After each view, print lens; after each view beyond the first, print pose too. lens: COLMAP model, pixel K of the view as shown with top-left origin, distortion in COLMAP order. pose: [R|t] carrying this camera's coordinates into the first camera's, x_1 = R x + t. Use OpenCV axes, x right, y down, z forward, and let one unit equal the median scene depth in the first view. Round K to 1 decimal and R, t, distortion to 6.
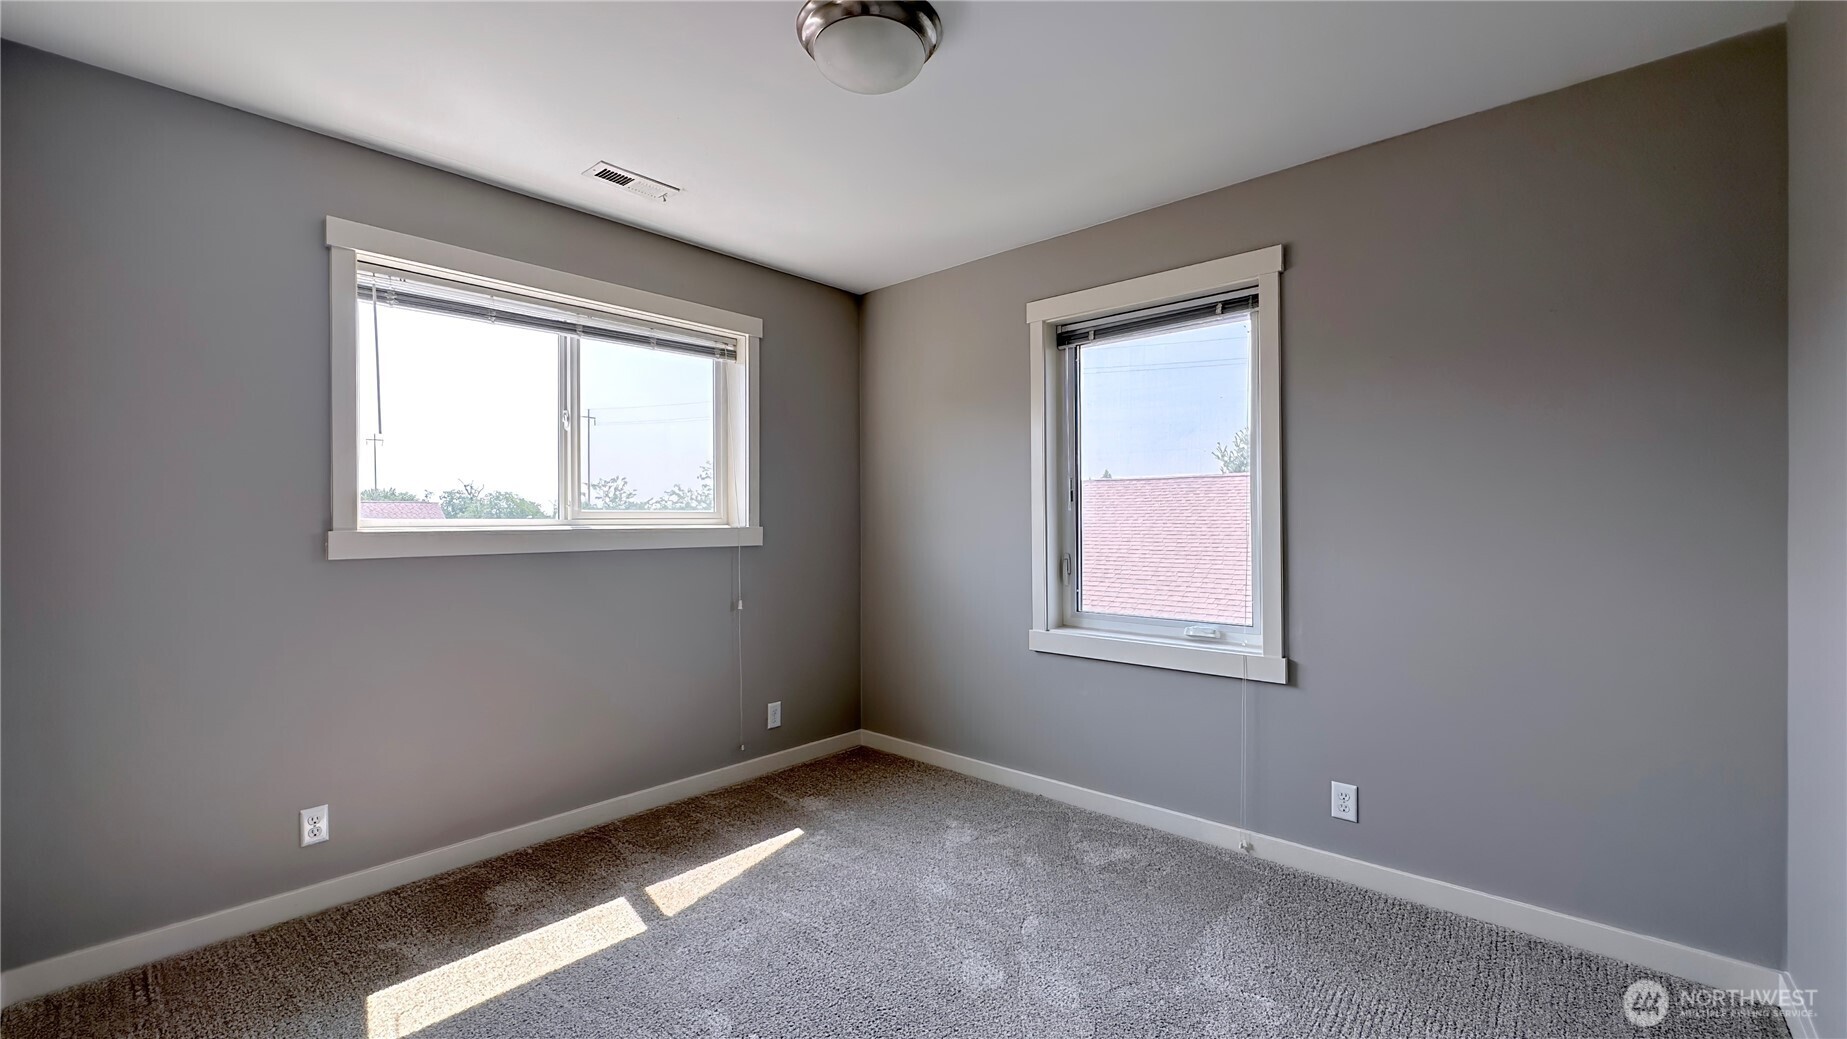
lens RADIAL K [[750.4, 0, 930.1], [0, 750.4, 521.3], [0, 0, 1]] dist [-0.001101, -0.000897]
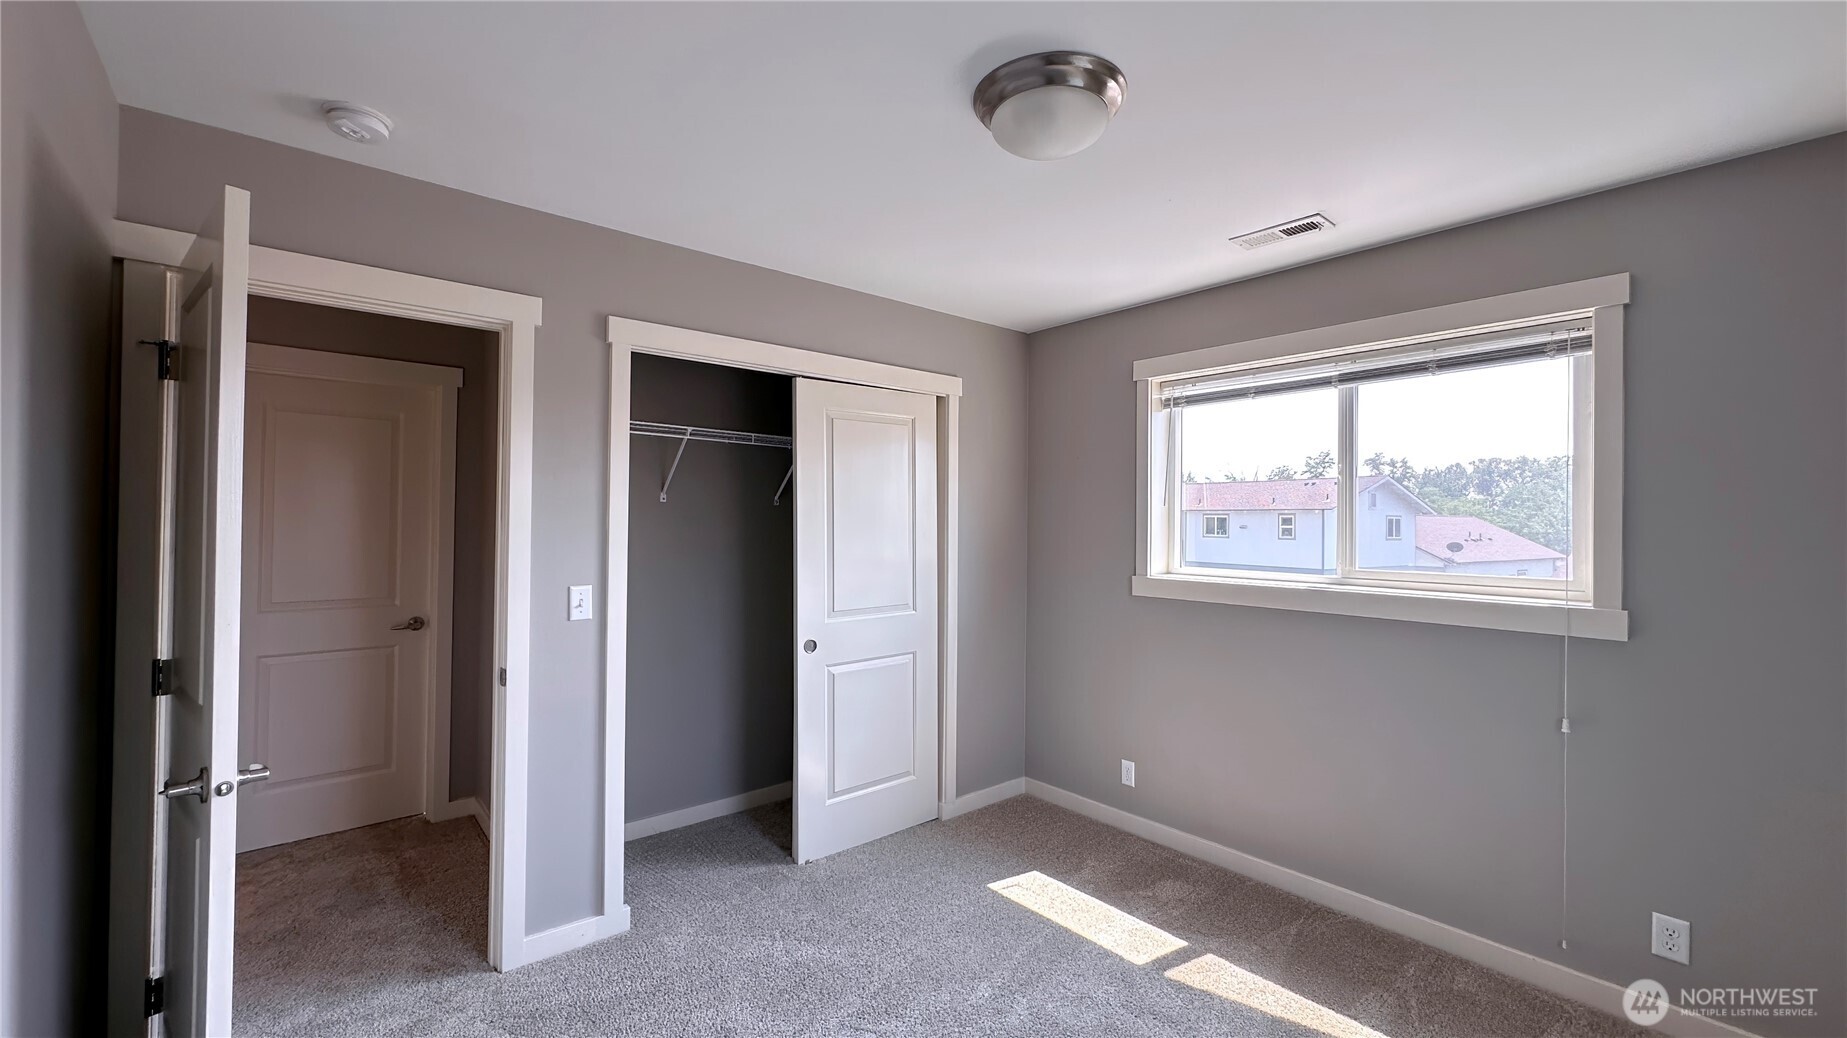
lens RADIAL K [[750.4, 0, 930.7], [0, 750.4, 518.2], [0, 0, 1]] dist [-0.001101, -0.000897]
pose [[-0.141089, -0.007405, -0.989969, 0.653530], [-0.016320, 0.999854, -0.005154, -0.079275], [0.989862, 0.015429, -0.141190, 0.745578]]
